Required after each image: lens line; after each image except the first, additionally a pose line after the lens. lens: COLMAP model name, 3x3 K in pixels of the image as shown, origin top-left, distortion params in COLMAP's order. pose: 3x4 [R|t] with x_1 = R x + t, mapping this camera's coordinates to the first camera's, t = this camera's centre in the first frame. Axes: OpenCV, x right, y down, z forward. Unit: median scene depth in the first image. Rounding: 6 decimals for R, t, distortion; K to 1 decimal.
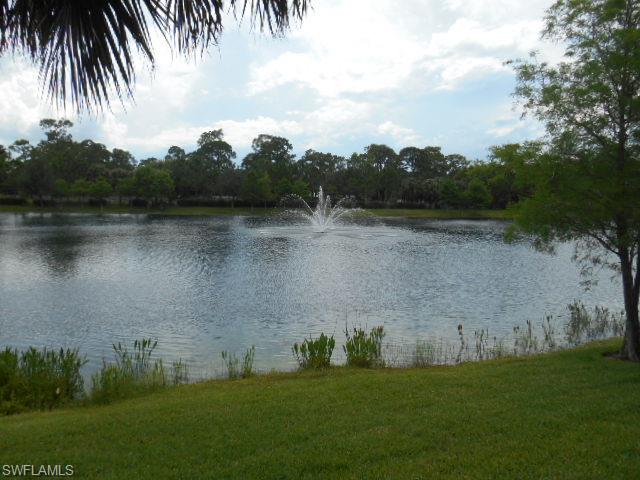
lens RADIAL K [[491.4, 0, 320.0], [0, 491.4, 240.0], [0, 0, 1]] dist [-0.012660, -0.003153]
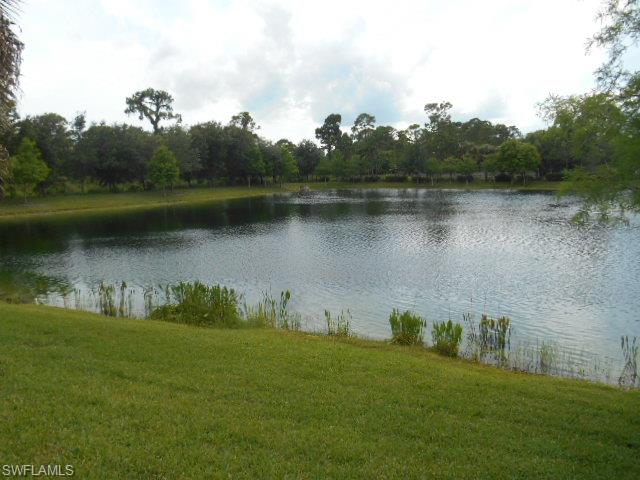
lens RADIAL K [[491.4, 0, 320.0], [0, 491.4, 240.0], [0, 0, 1]] dist [-0.012660, -0.003153]
pose [[0.727604, 0.064985, -0.682913, 0.551373], [-0.030382, 0.997579, 0.062558, -0.011069], [0.685325, -0.024769, 0.727816, 0.137832]]
